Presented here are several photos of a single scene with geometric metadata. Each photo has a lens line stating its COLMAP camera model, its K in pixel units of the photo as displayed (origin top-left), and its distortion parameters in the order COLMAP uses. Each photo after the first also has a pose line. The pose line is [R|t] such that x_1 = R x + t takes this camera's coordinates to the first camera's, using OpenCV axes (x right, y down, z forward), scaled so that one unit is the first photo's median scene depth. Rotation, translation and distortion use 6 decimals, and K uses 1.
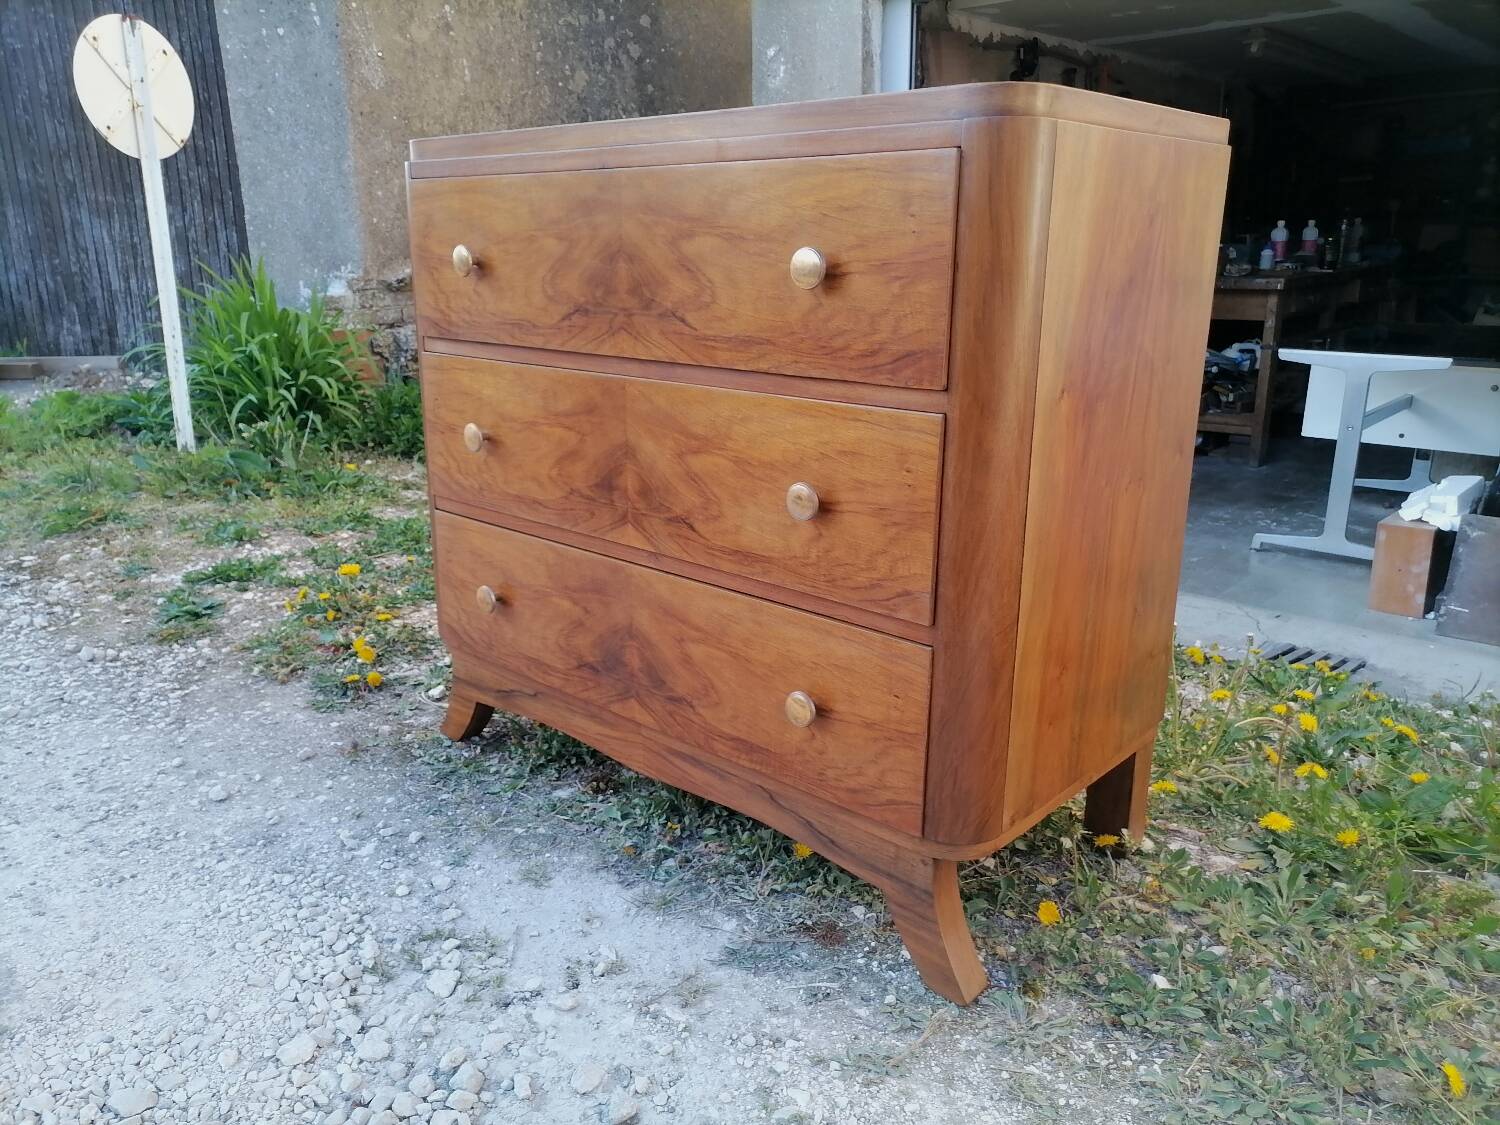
lens RADIAL K [[1138.9, 0, 730.4], [0, 1138.9, 563.2], [0, 0, 1]] dist [0.034697, -0.002639]
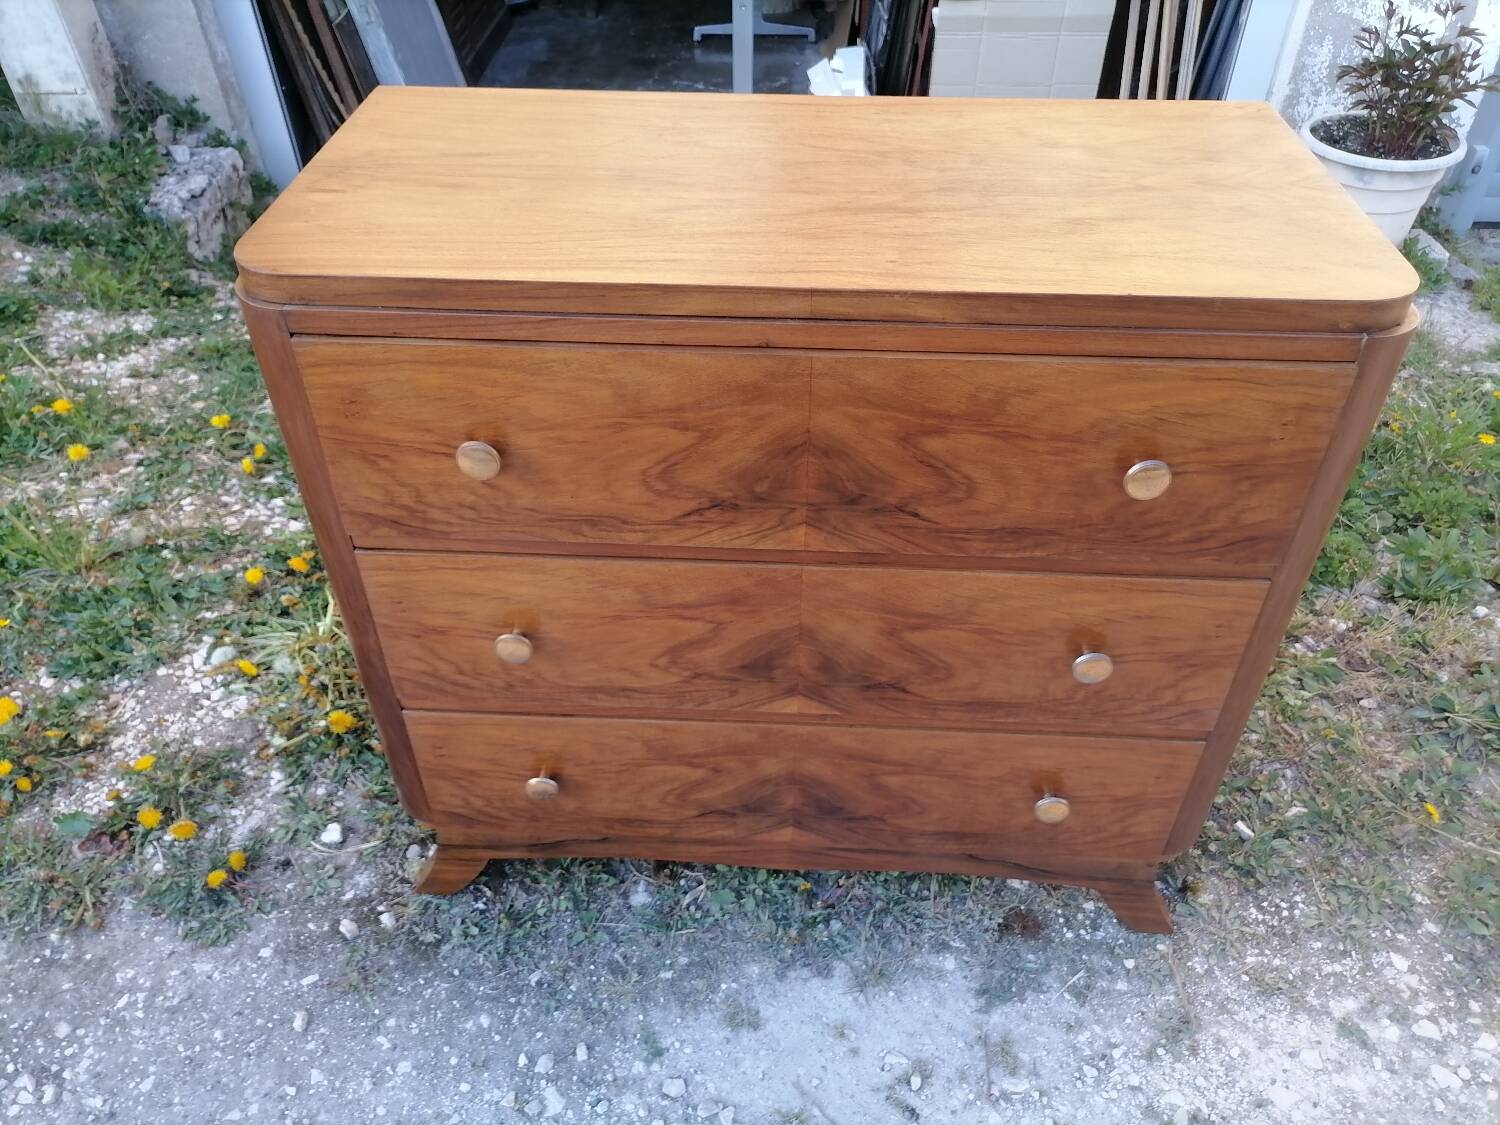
lens RADIAL K [[1153.1, 0, 745.3], [0, 1153.1, 584.3], [0, 0, 1]] dist [0.025146, -0.003983]
pose [[0.764265, -0.430404, 0.480262, -0.462734], [0.180337, 0.857628, 0.481615, -0.491645], [-0.619175, -0.281473, 0.733072, 0.372506]]
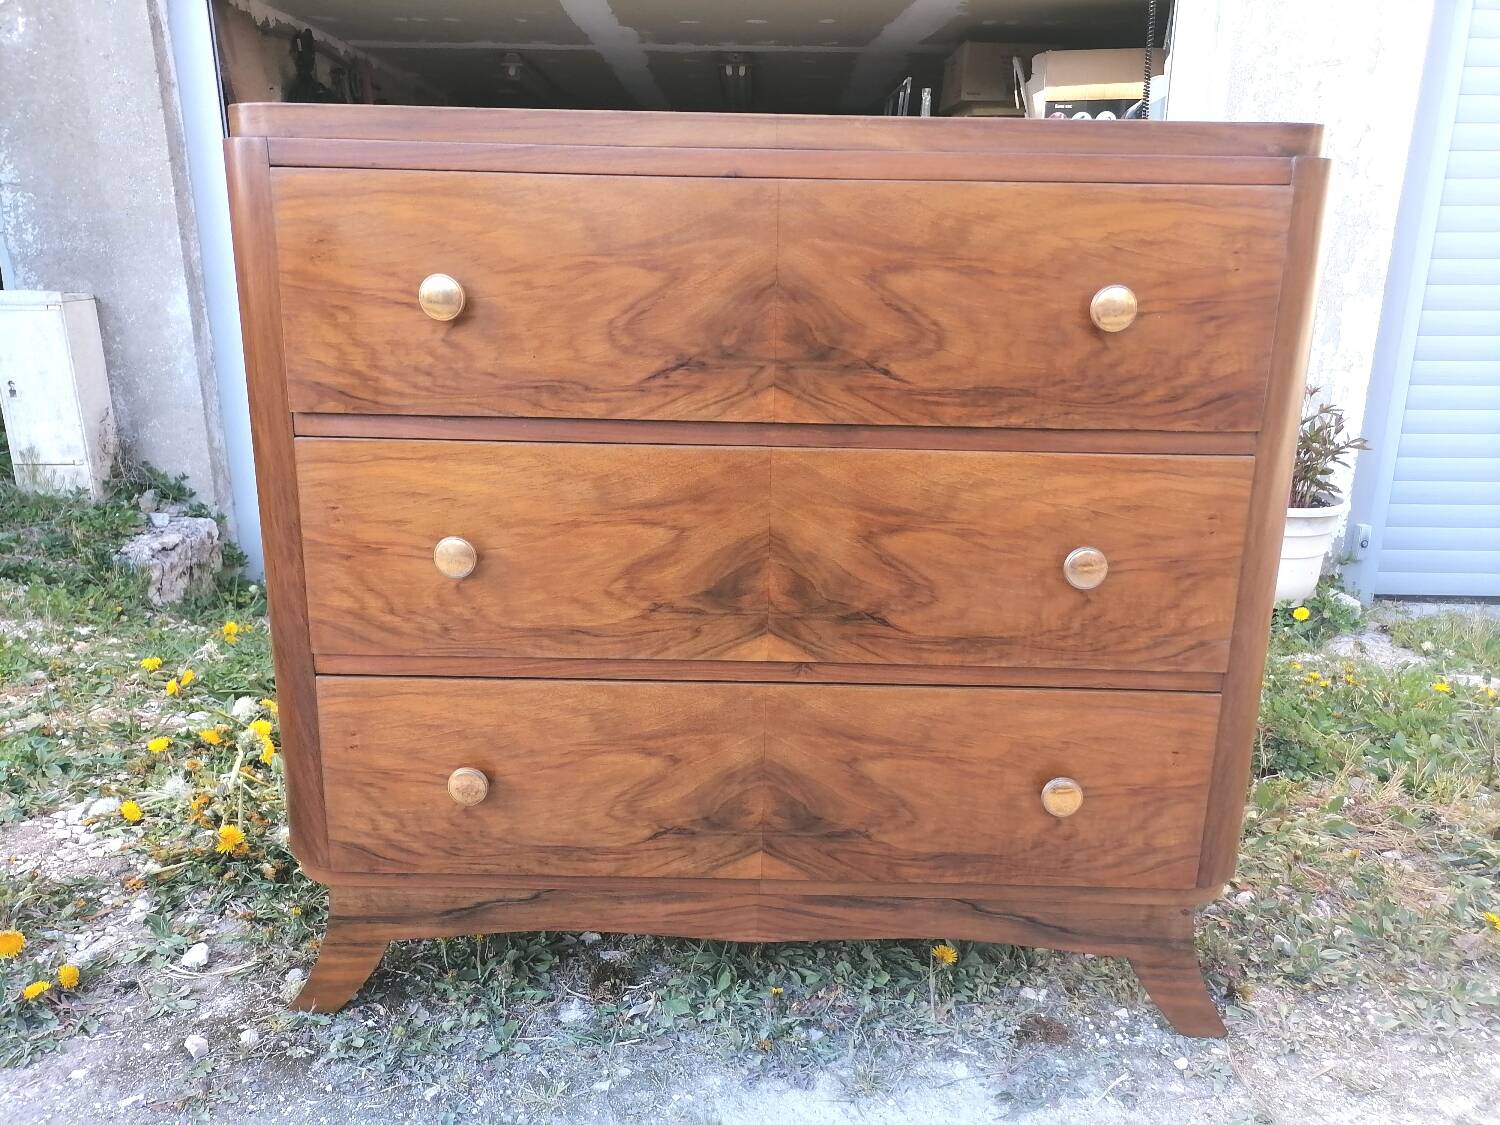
lens RADIAL K [[1153.1, 0, 745.3], [0, 1153.1, 584.3], [0, 0, 1]] dist [0.025146, -0.003983]
pose [[0.735876, -0.168666, 0.655773, -0.561307], [0.168958, 0.983583, 0.063383, -0.110735], [-0.655697, 0.064155, 0.752293, 0.380093]]
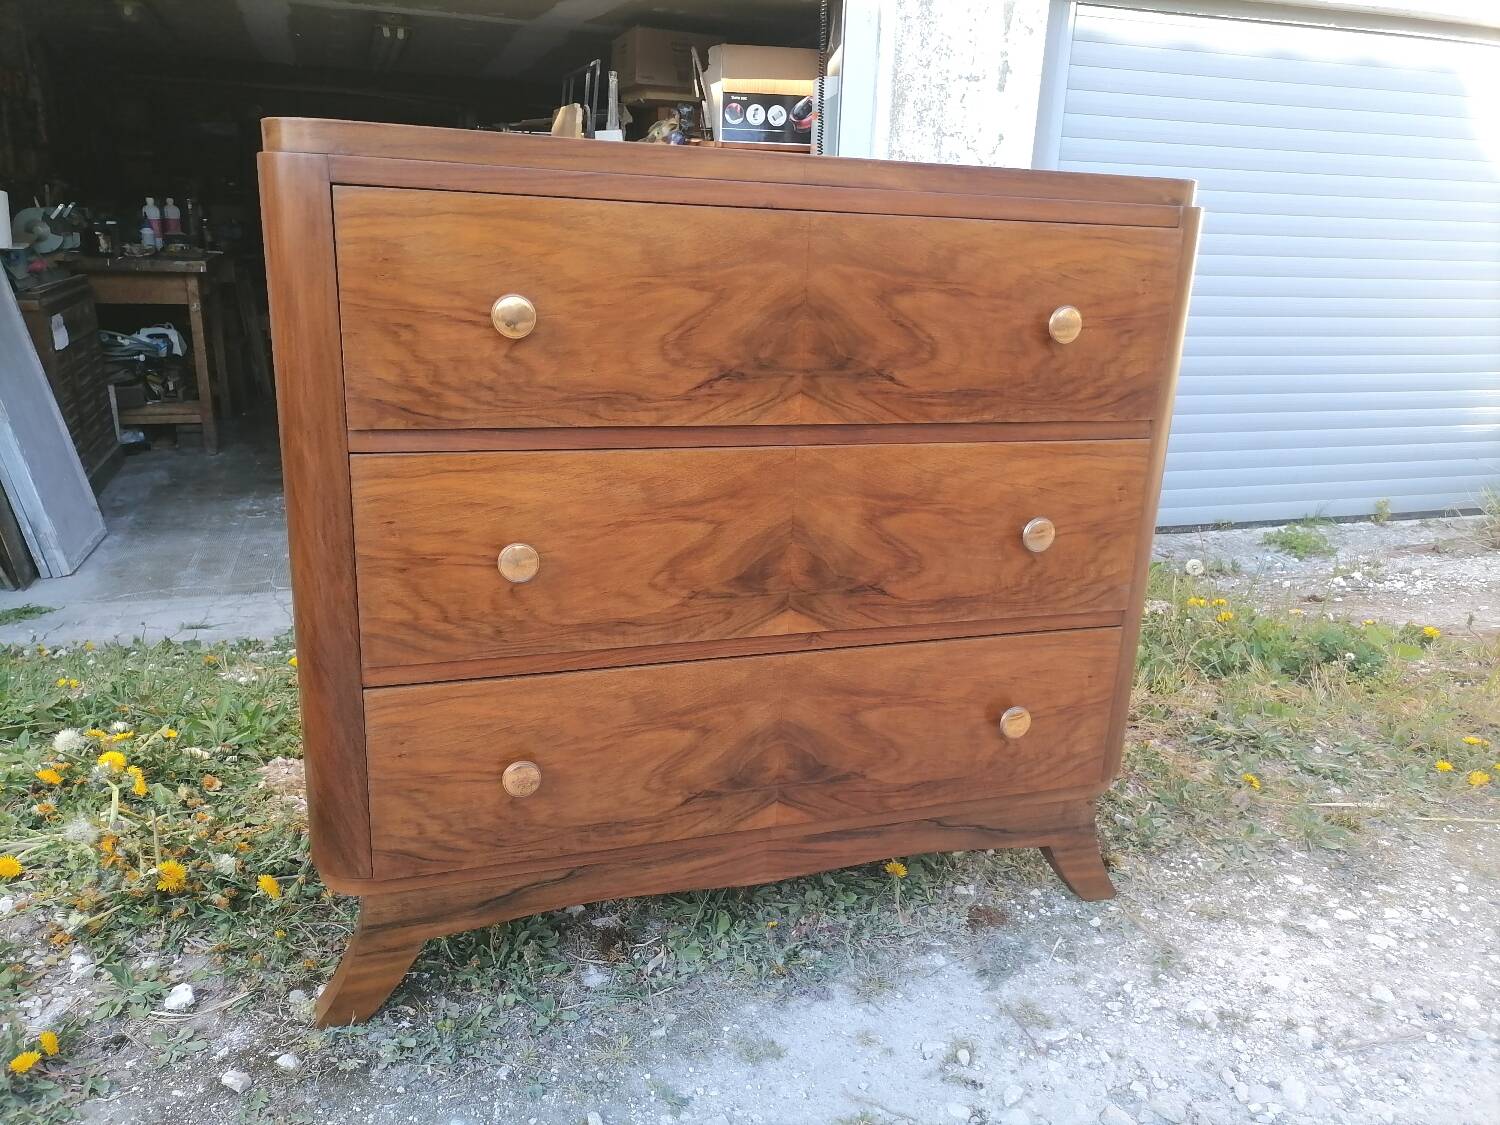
lens RADIAL K [[1145.2, 0, 753.5], [0, 1145.2, 576.0], [0, 0, 1]] dist [0.028777, -0.000226]
pose [[0.467043, -0.236147, 0.852118, -0.780810], [0.202211, 0.966666, 0.157061, -0.188083], [-0.860803, 0.098953, 0.499226, 0.529879]]
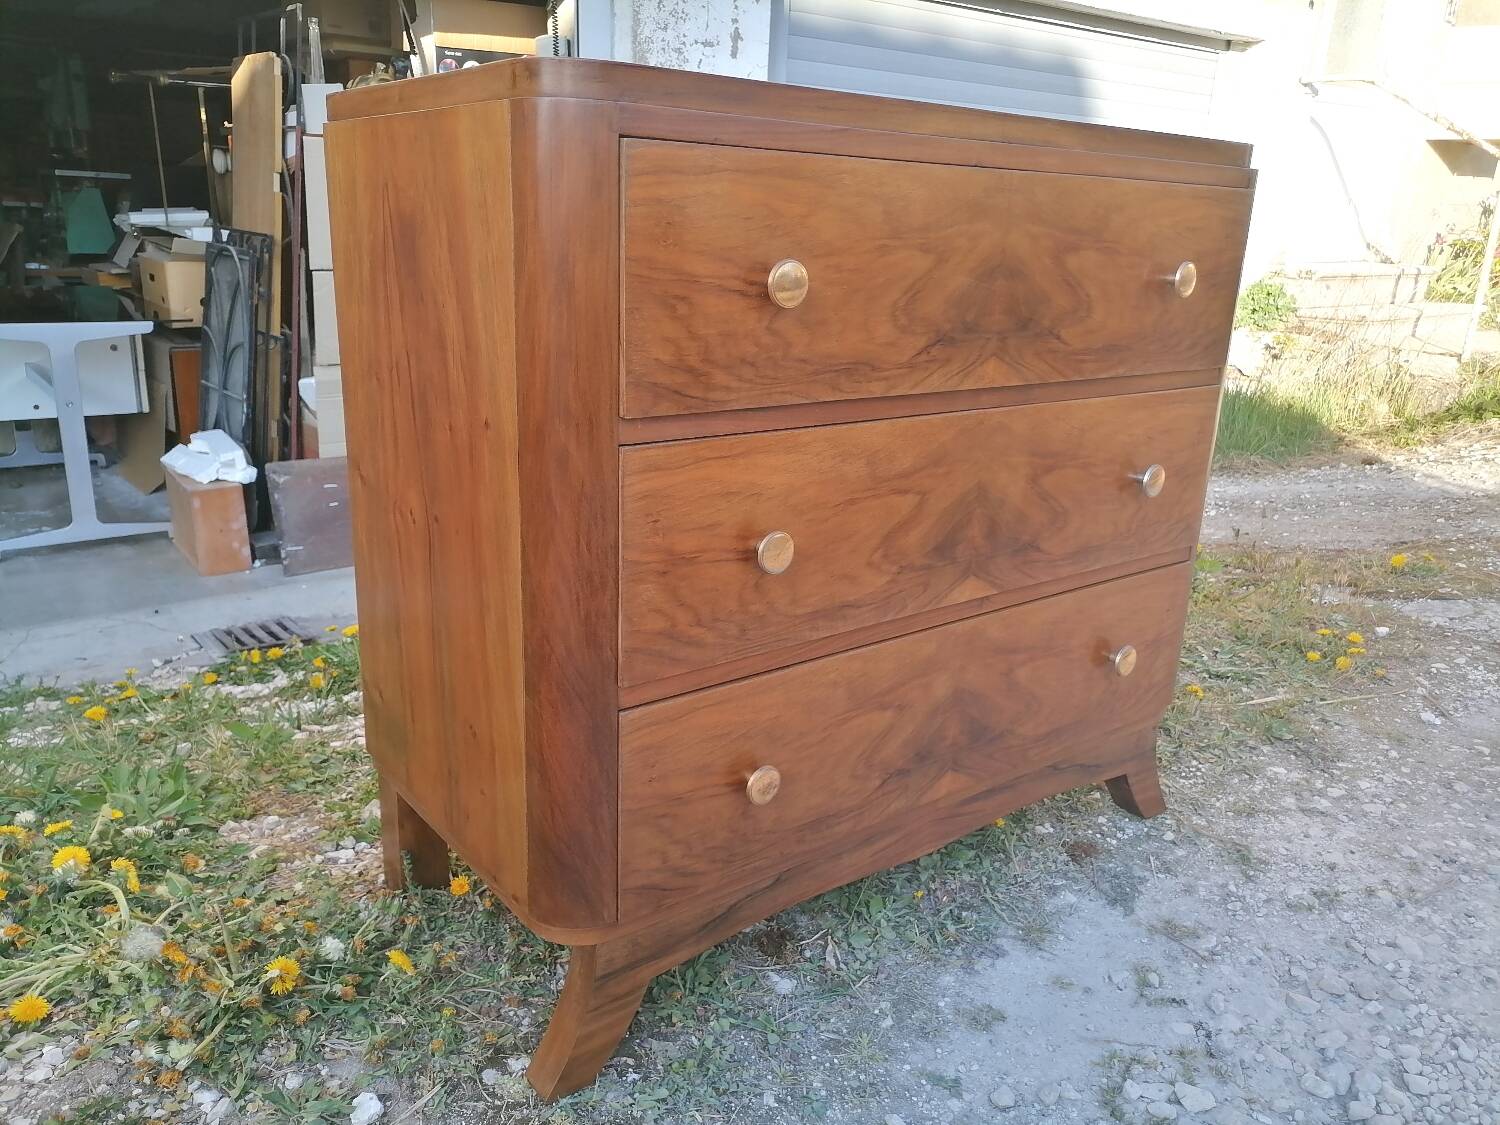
lens RADIAL K [[1148.2, 0, 755.9], [0, 1148.2, 572.3], [0, 0, 1]] dist [0.028304, 0.000579]
pose [[0.148398, -0.287039, 0.946355, -0.870364], [0.235062, 0.939762, 0.248179, -0.270947], [-0.960585, 0.185622, 0.206930, 0.894193]]
